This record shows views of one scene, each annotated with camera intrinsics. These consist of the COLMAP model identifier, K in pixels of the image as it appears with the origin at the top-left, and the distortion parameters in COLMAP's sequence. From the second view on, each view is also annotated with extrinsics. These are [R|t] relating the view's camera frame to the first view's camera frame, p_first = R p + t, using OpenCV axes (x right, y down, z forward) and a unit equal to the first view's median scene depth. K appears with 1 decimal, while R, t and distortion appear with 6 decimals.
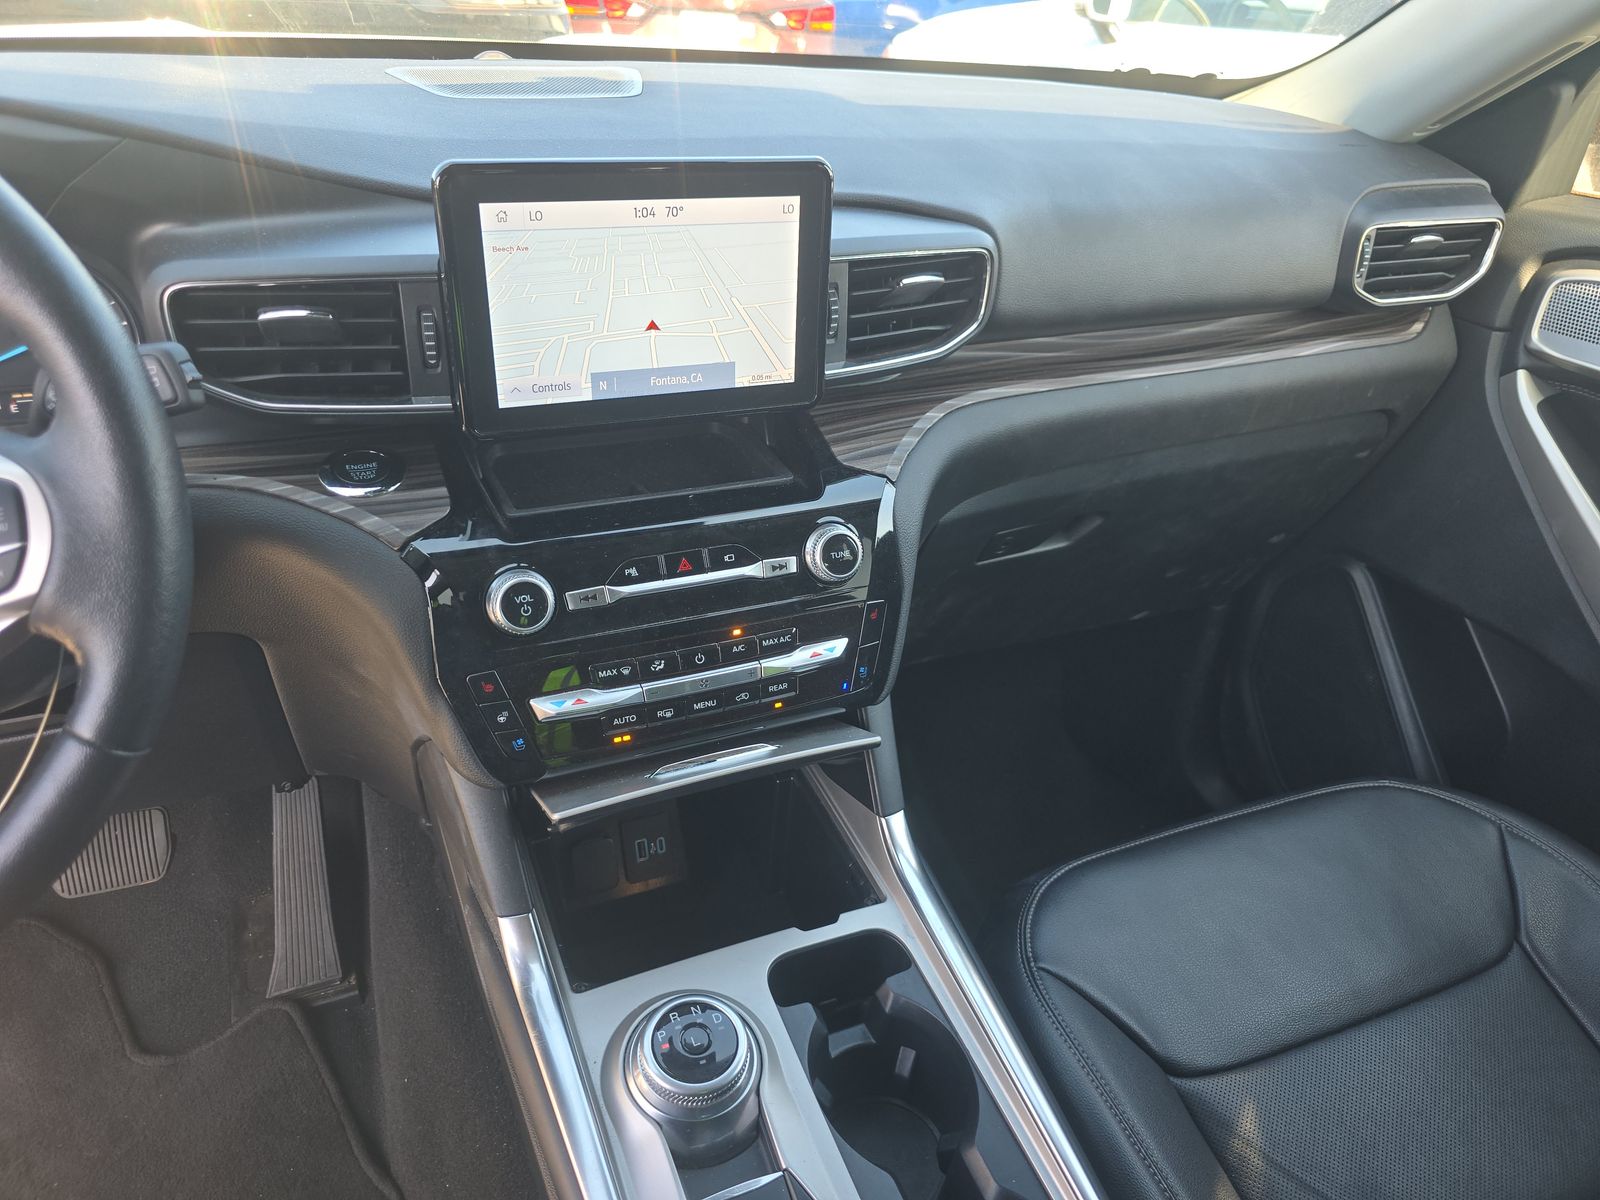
lens RADIAL K [[1073.6, 0, 807.4], [0, 1073.6, 604.9], [0, 0, 1]] dist [0.032230, -0.025756]
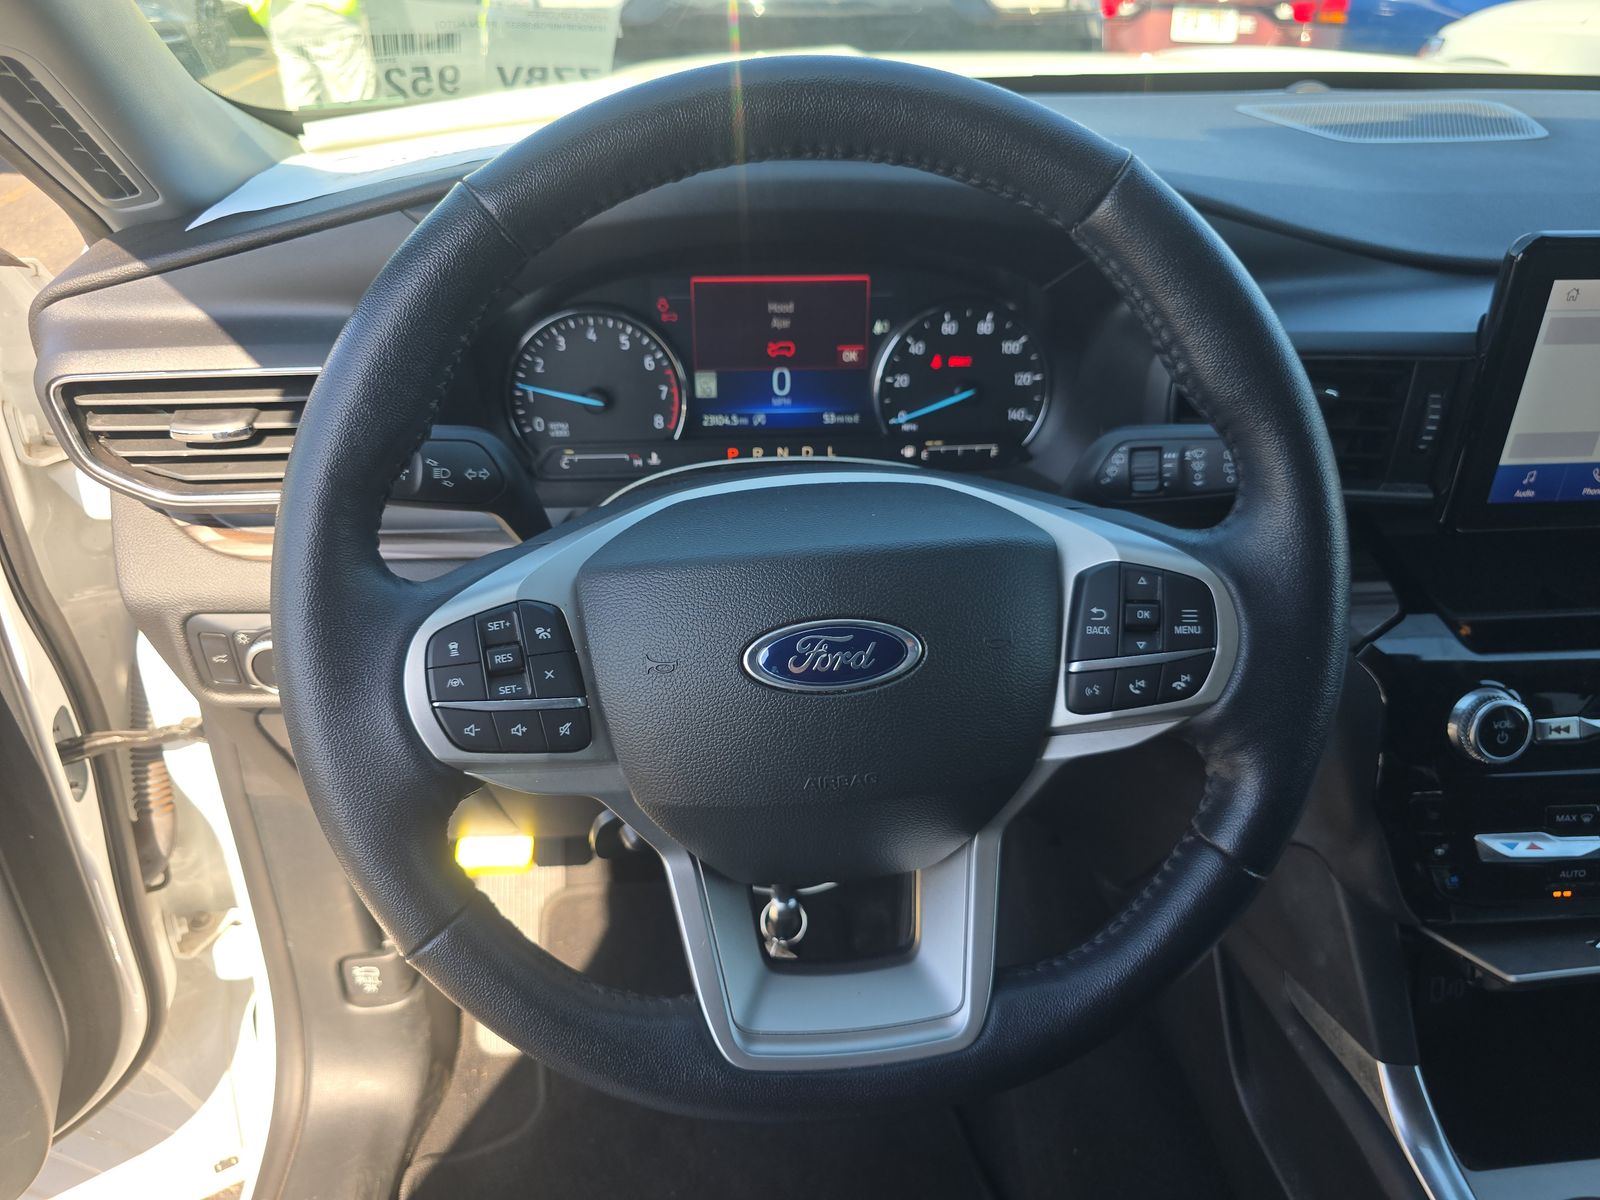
lens RADIAL K [[1054.2, 0, 795.4], [0, 1054.2, 592.7], [0, 0, 1]] dist [0.129232, -0.126565]
pose [[0.950337, 0.127987, -0.283687, -0.549627], [-0.129145, 0.991517, 0.014700, -0.048650], [0.283161, 0.022667, 0.958804, -0.013263]]
